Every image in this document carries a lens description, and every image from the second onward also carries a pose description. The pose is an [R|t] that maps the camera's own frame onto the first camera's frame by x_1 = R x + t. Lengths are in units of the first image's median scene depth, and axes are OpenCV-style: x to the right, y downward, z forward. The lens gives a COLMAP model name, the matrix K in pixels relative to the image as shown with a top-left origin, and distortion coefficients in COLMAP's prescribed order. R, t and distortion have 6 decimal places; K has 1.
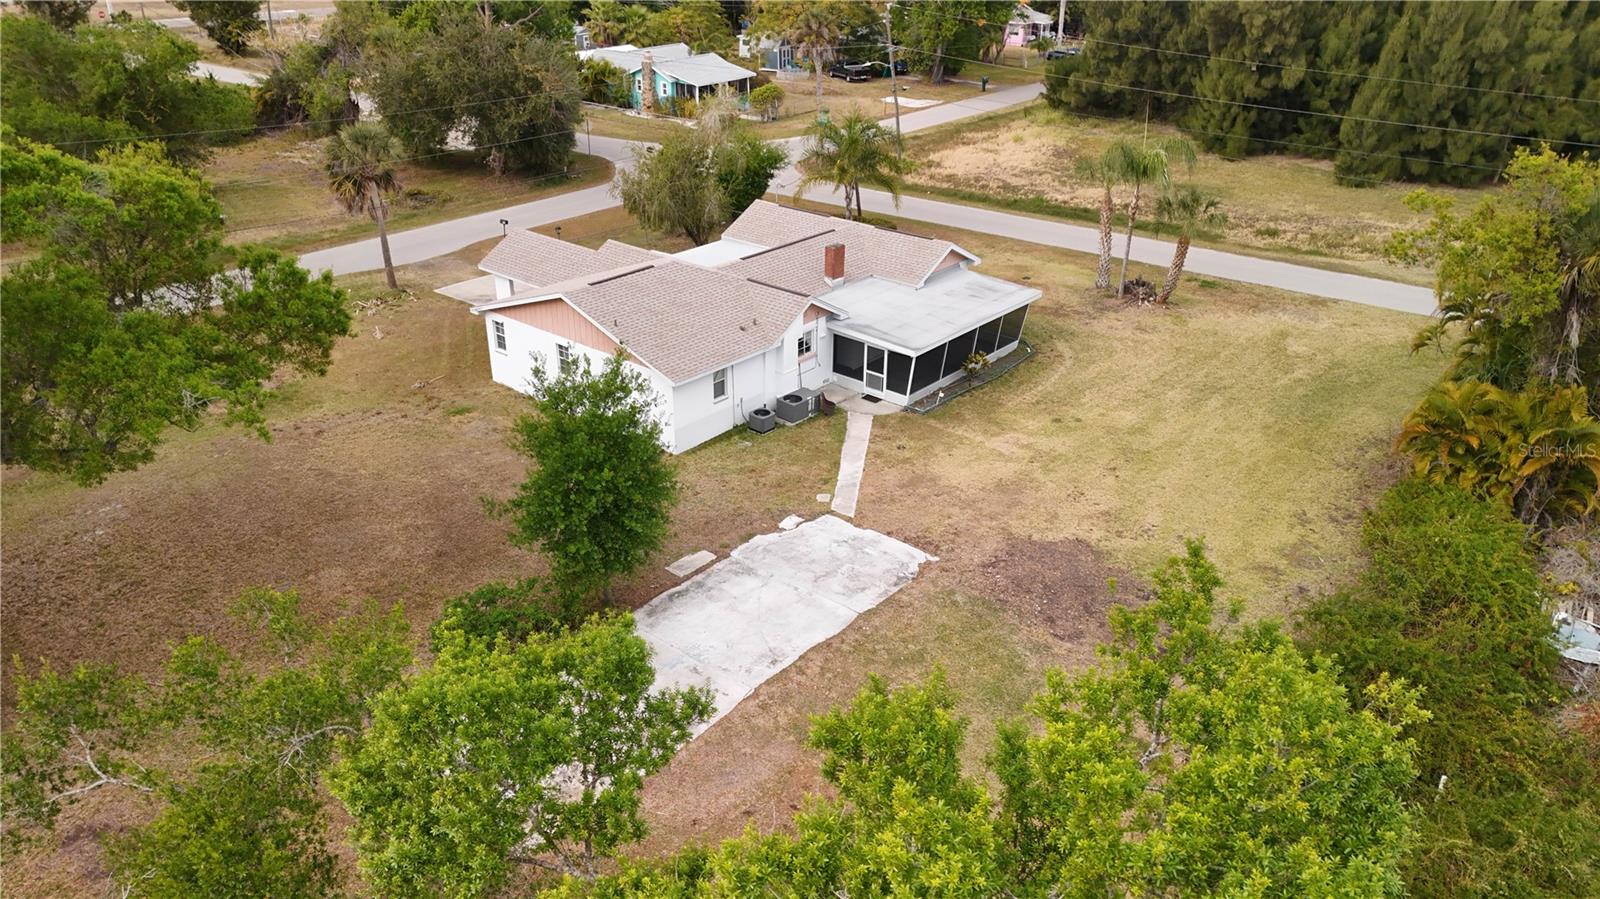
lens RADIAL K [[1171.1, 0, 790.8], [0, 1171.1, 443.2], [0, 0, 1]] dist [0.075220, -0.065489]
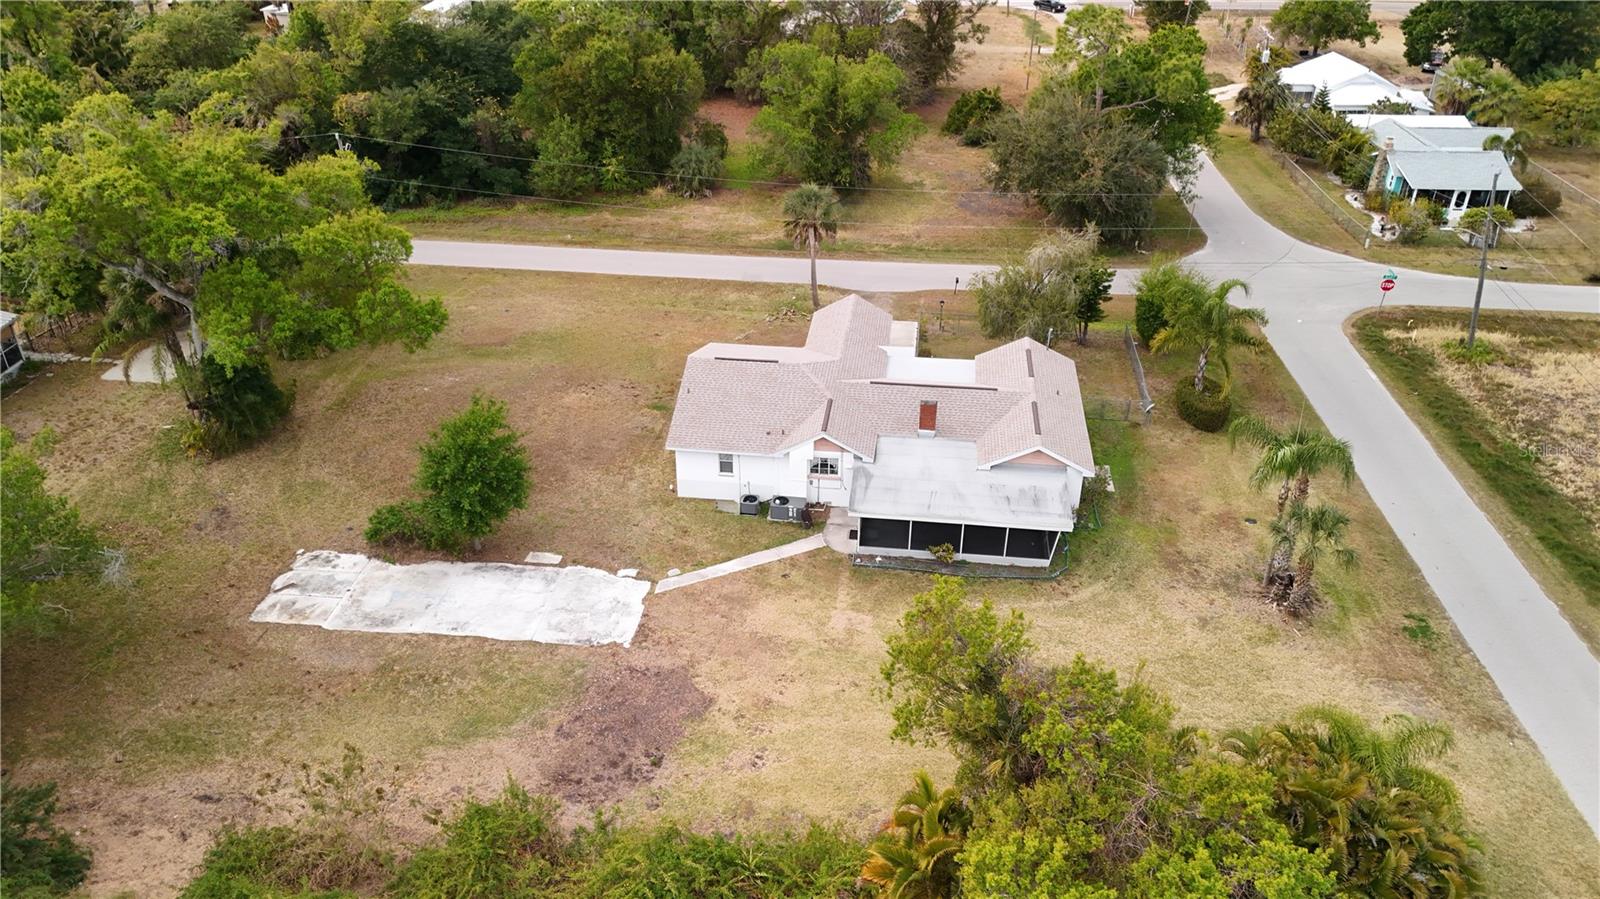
lens RADIAL K [[1171.1, 0, 799.1], [0, 1171.1, 443.2], [0, 0, 1]] dist [0.075220, -0.065489]
pose [[0.557773, 0.408106, -0.722730, 0.854166], [-0.358544, 0.903802, 0.233644, -0.378076], [0.748556, 0.128810, 0.650440, 0.205561]]
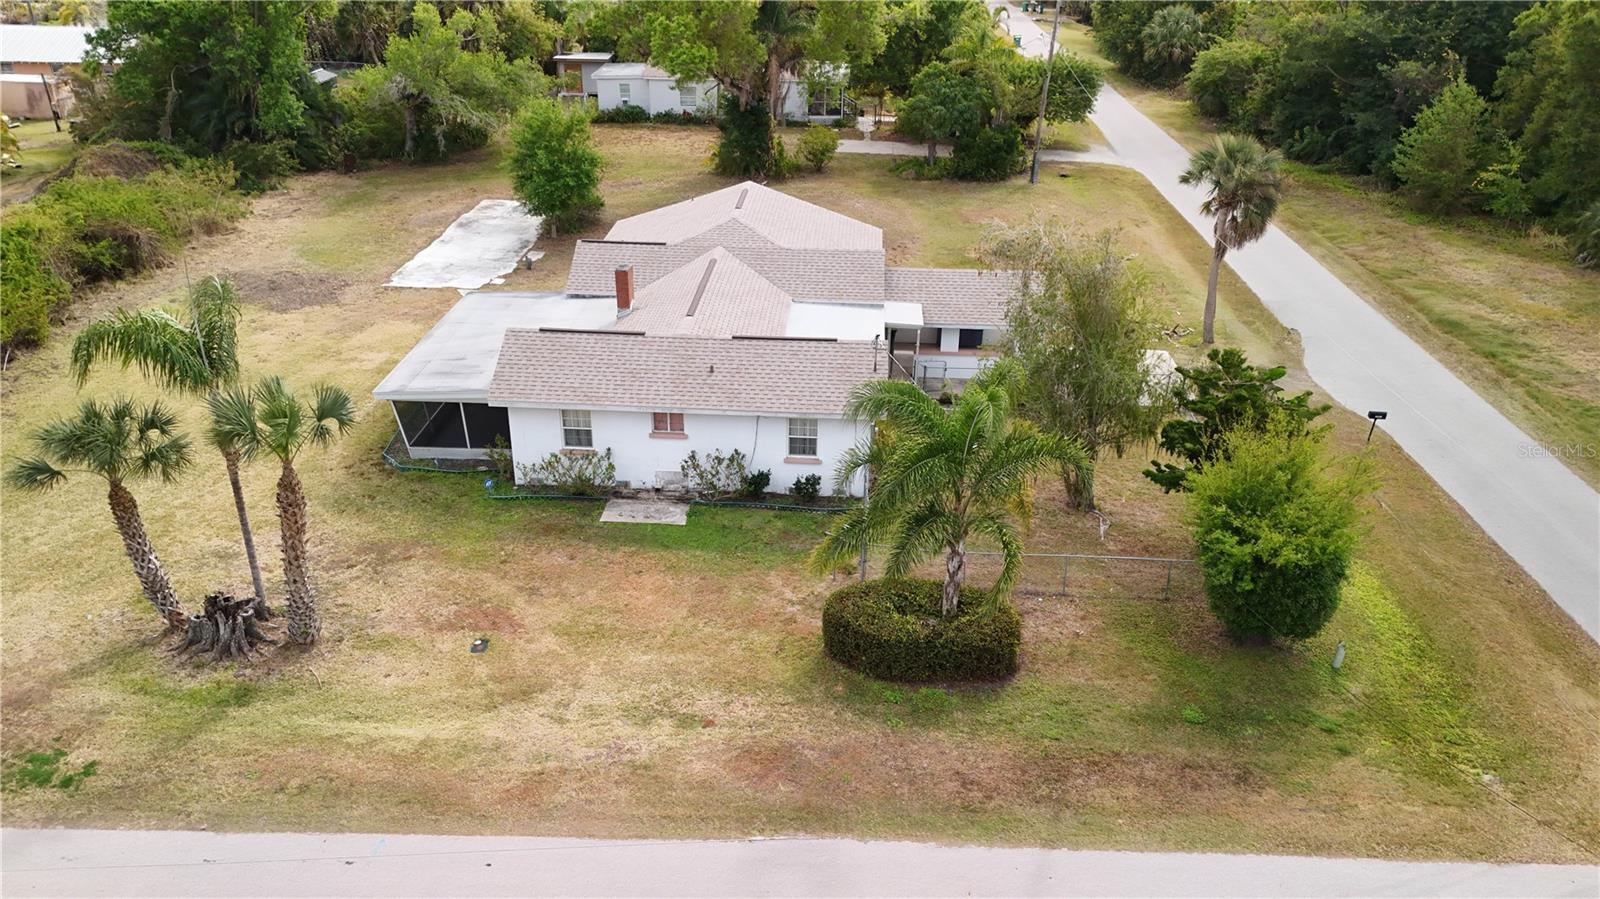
lens RADIAL K [[1171.1, 0, 805.0], [0, 1171.1, 447.7], [0, 0, 1]] dist [0.075220, -0.065489]
pose [[-0.791593, 0.249242, -0.557906, 0.457925], [-0.283006, 0.659659, 0.696245, -0.743563], [0.541561, 0.709034, -0.451645, 1.649021]]
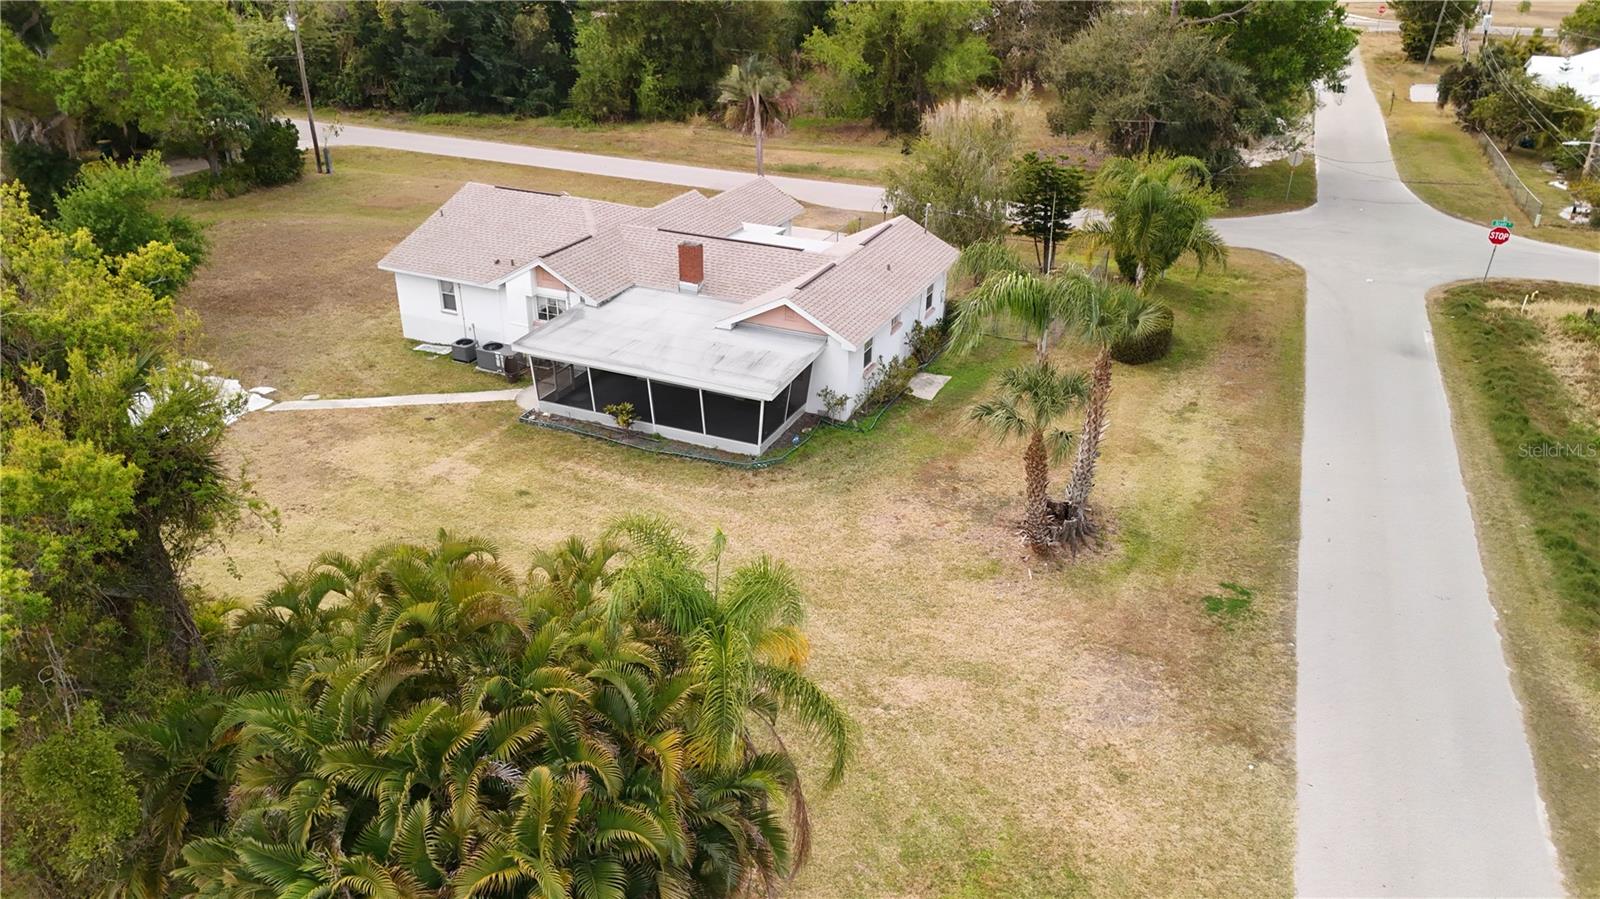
lens RADIAL K [[1171.1, 0, 799.3], [0, 1171.1, 444.5], [0, 0, 1]] dist [0.075220, -0.065489]
pose [[0.286282, 0.411110, -0.865466, 0.933839], [-0.422991, 0.864713, 0.270833, -0.333562], [0.859722, 0.288549, 0.421447, 0.813101]]
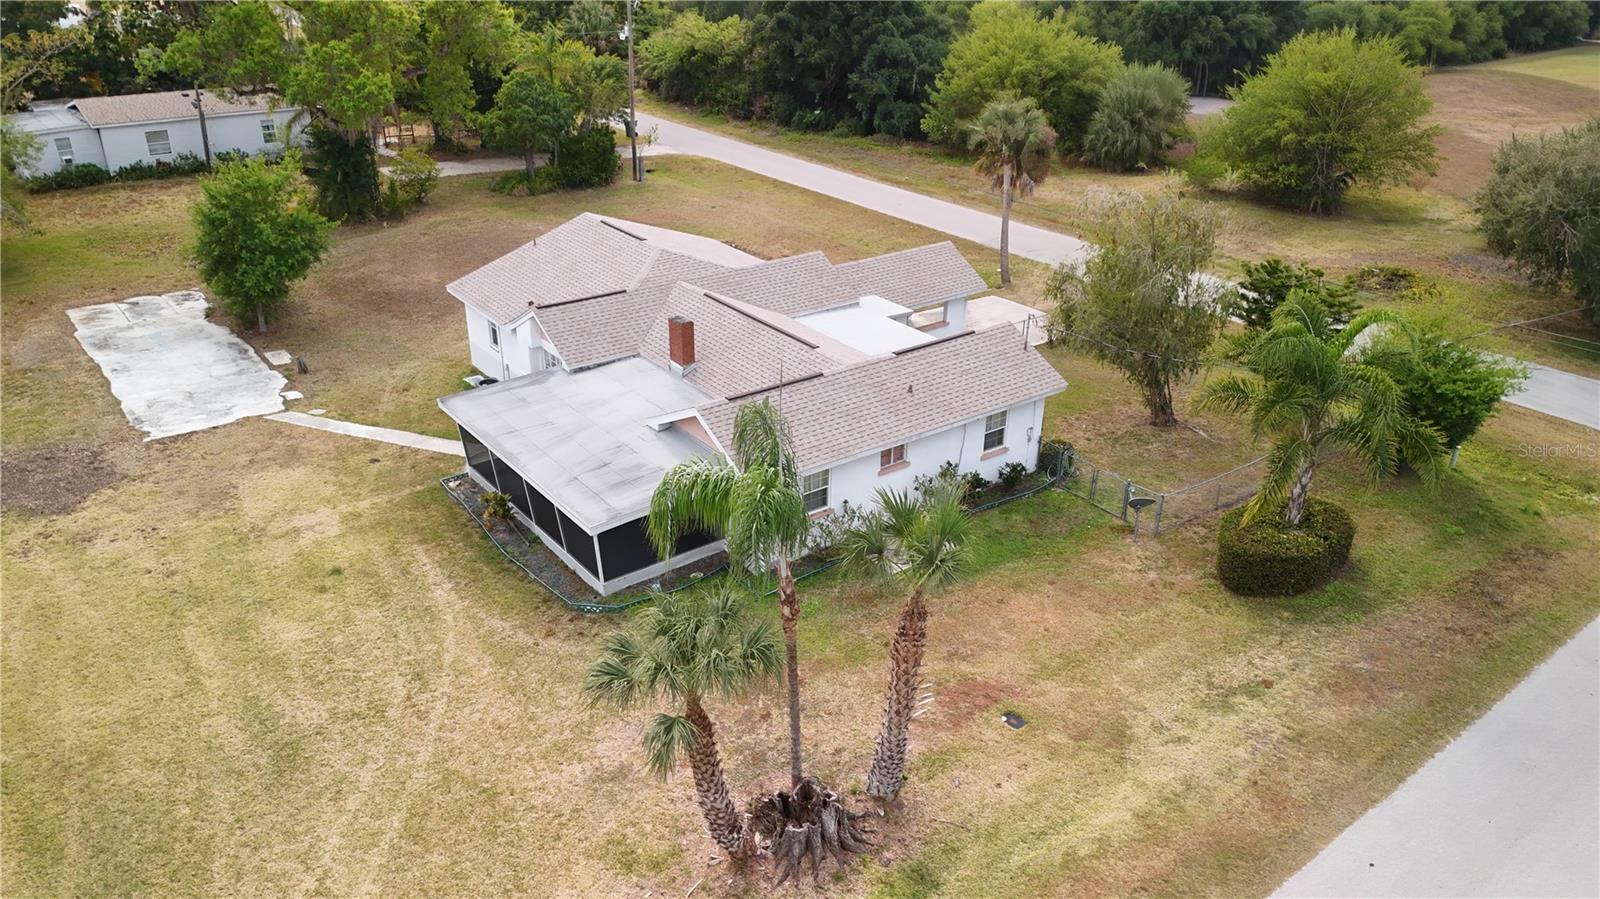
lens RADIAL K [[1171.1, 0, 801.0], [0, 1171.1, 450.2], [0, 0, 1]] dist [0.075220, -0.065489]
pose [[-0.219334, 0.415421, -0.882790, 0.745147], [-0.431815, 0.770041, 0.469651, -0.514861], [0.874887, 0.484213, 0.010489, 1.187599]]
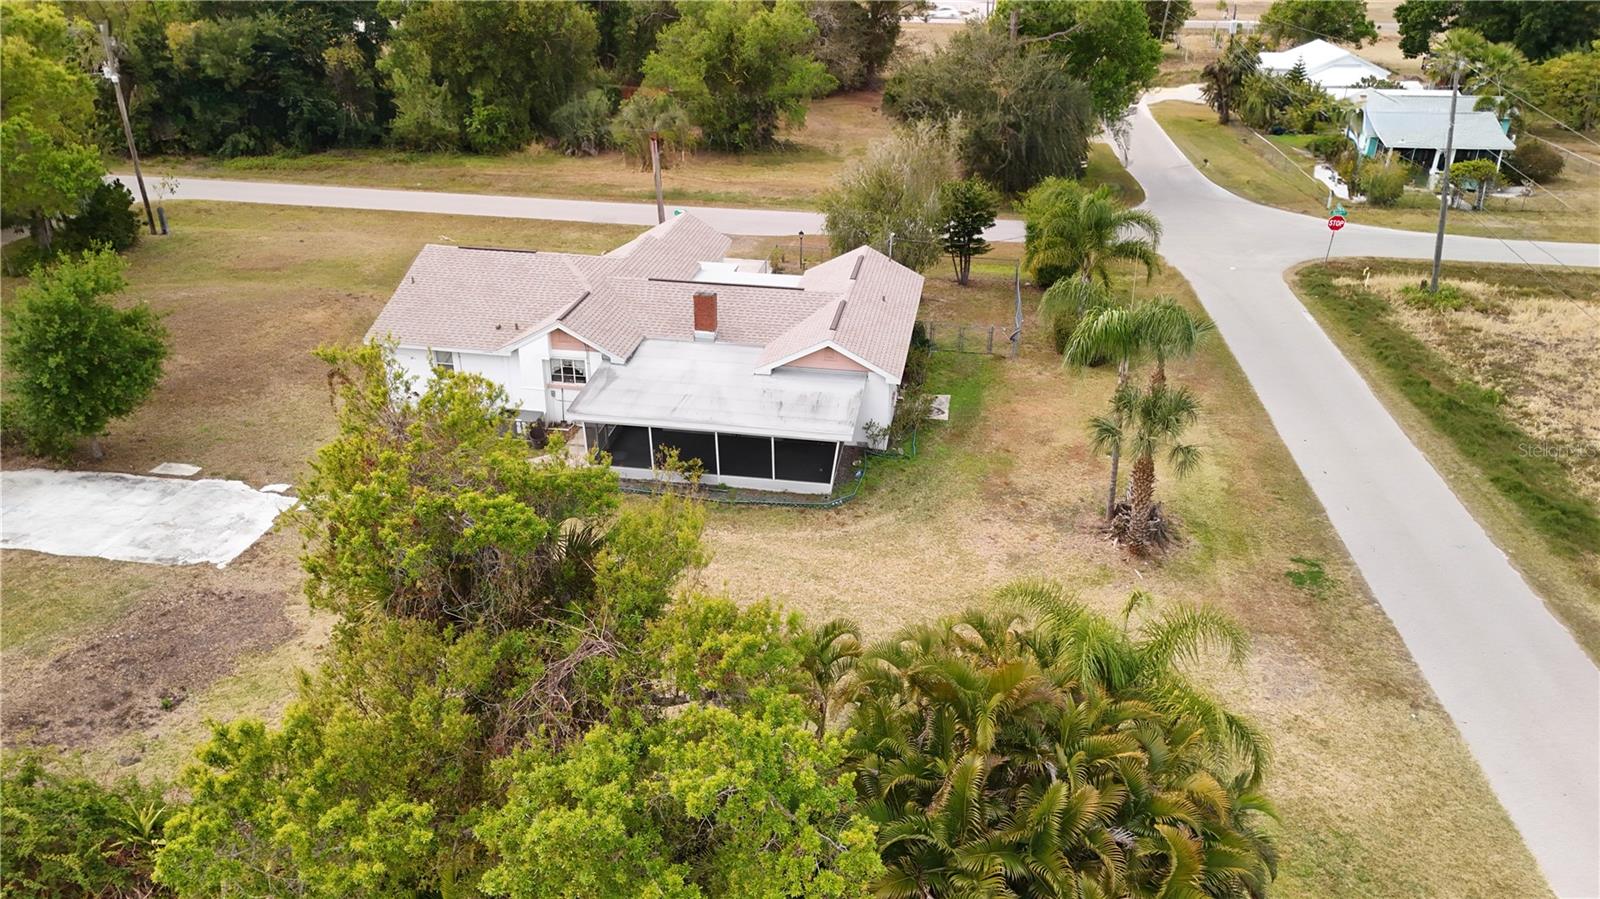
lens RADIAL K [[1171.1, 0, 797.3], [0, 1171.1, 441.8], [0, 0, 1]] dist [0.075220, -0.065489]
pose [[0.520877, 0.367340, -0.770550, 0.851901], [-0.373585, 0.909734, 0.181156, -0.273146], [0.767542, 0.193506, 0.611093, 0.587271]]
